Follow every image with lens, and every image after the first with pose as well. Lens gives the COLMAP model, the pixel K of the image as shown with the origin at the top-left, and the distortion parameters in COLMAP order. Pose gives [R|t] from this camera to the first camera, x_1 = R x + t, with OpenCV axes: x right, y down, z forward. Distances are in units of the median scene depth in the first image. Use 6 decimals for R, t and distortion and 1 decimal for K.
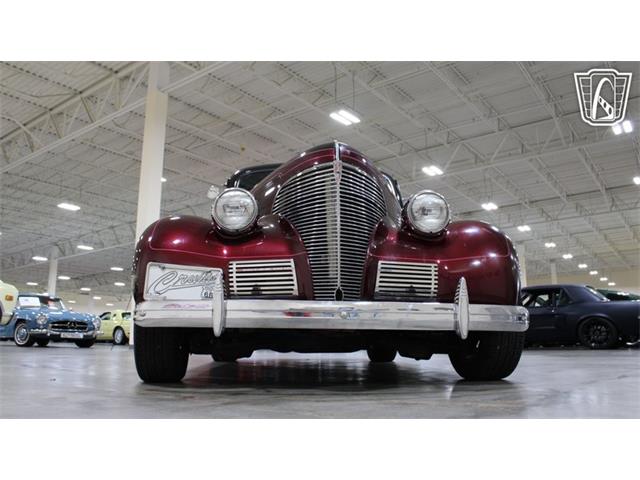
lens RADIAL K [[509.5, 0, 320.0], [0, 509.5, 240.0], [0, 0, 1]] dist [-0.146509, 0.129934]
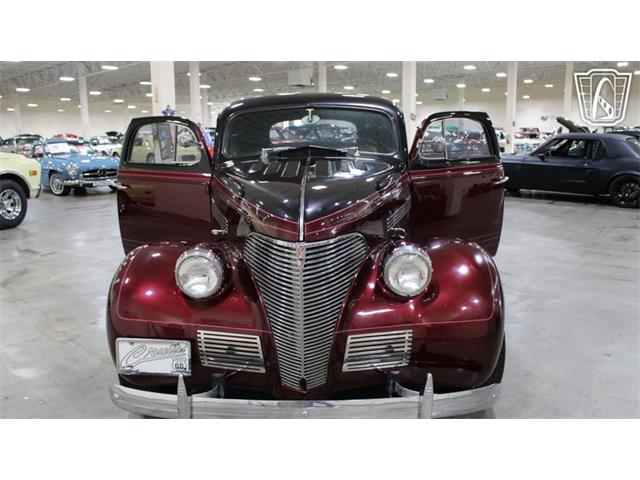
lens RADIAL K [[509.5, 0, 320.0], [0, 509.5, 240.0], [0, 0, 1]] dist [-0.146509, 0.129934]
pose [[0.997682, 0.002244, -0.068012, 0.030802], [0.023005, 0.929488, 0.368133, -0.116261], [0.064042, -0.368845, 0.927282, 0.041936]]
